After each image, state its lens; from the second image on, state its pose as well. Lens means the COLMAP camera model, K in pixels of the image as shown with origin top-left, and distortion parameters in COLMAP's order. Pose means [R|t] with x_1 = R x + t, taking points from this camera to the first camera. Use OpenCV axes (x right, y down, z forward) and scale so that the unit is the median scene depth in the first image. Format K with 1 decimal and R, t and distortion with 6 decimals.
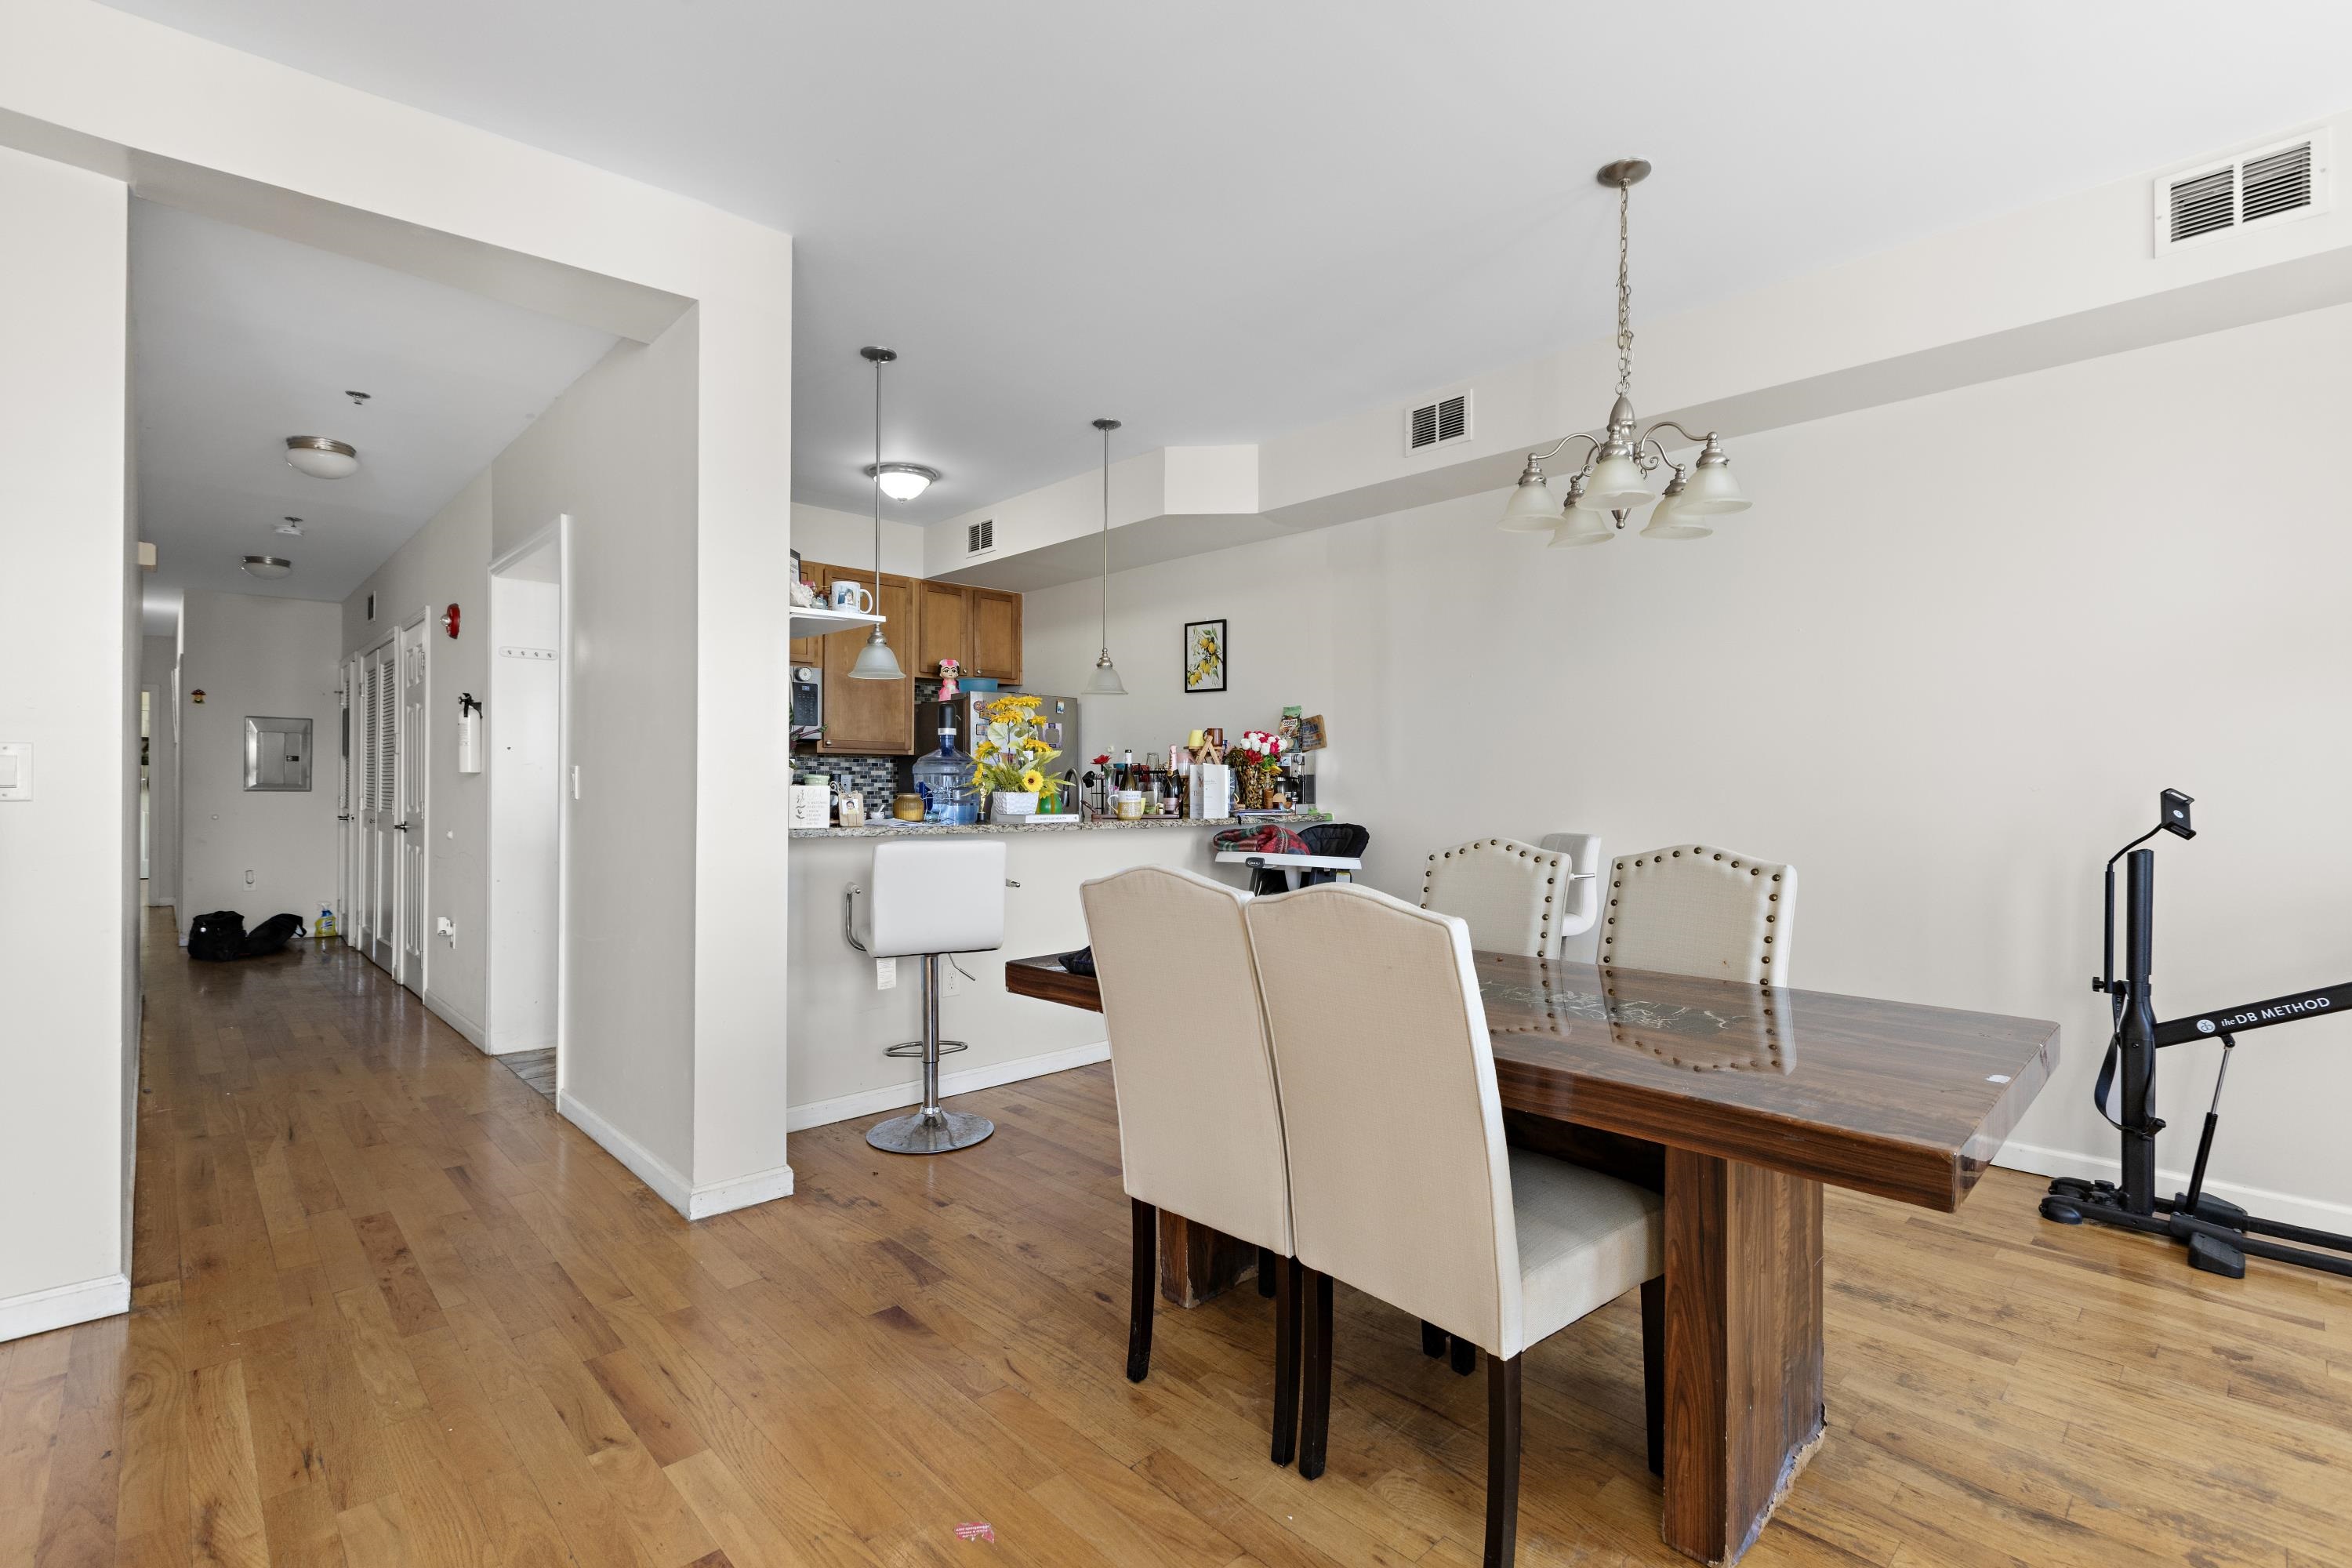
lens RADIAL K [[1058.7, 0, 1176.0], [0, 1058.7, 784.0], [0, 0, 1]] dist [0.004151, 0.000951]
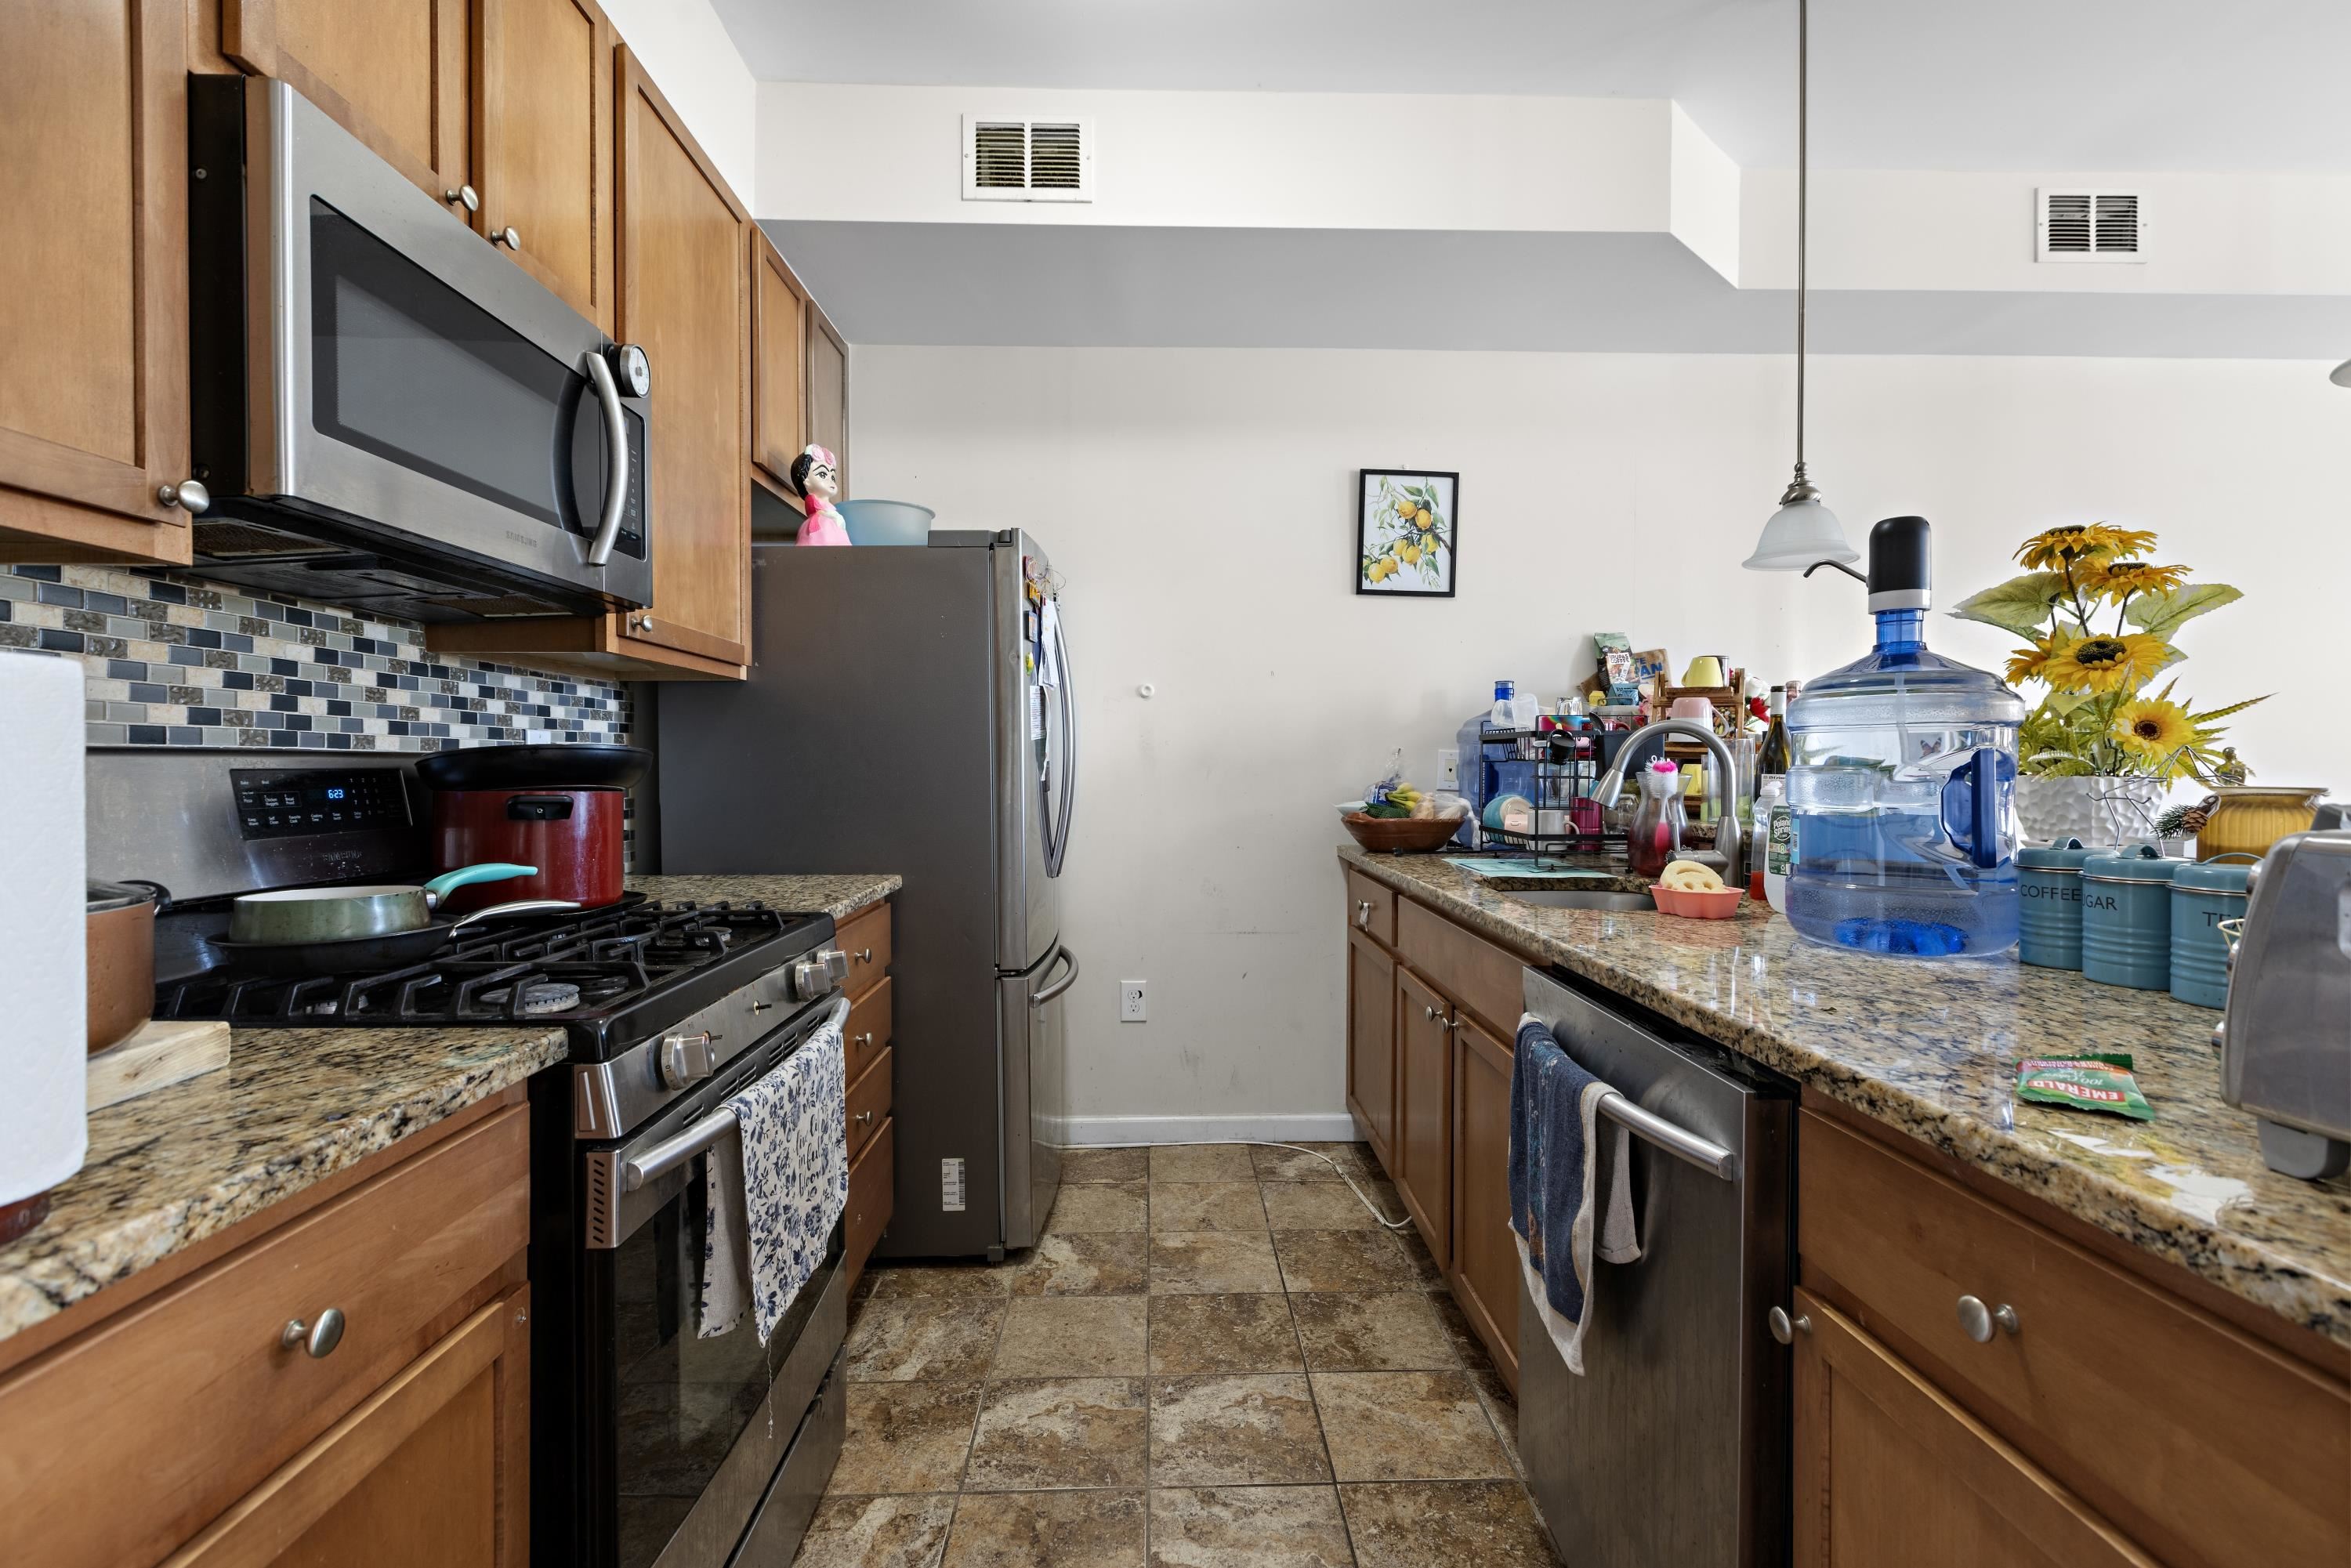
lens RADIAL K [[1058.2, 0, 1175.5], [0, 1058.2, 784.0], [0, 0, 1]] dist [0.004151, 0.000951]
pose [[0.665945, -0.015255, 0.745845, -0.481074], [0.002954, 0.999837, 0.017813, 0.003609], [-0.745995, -0.009659, 0.665881, 0.713783]]
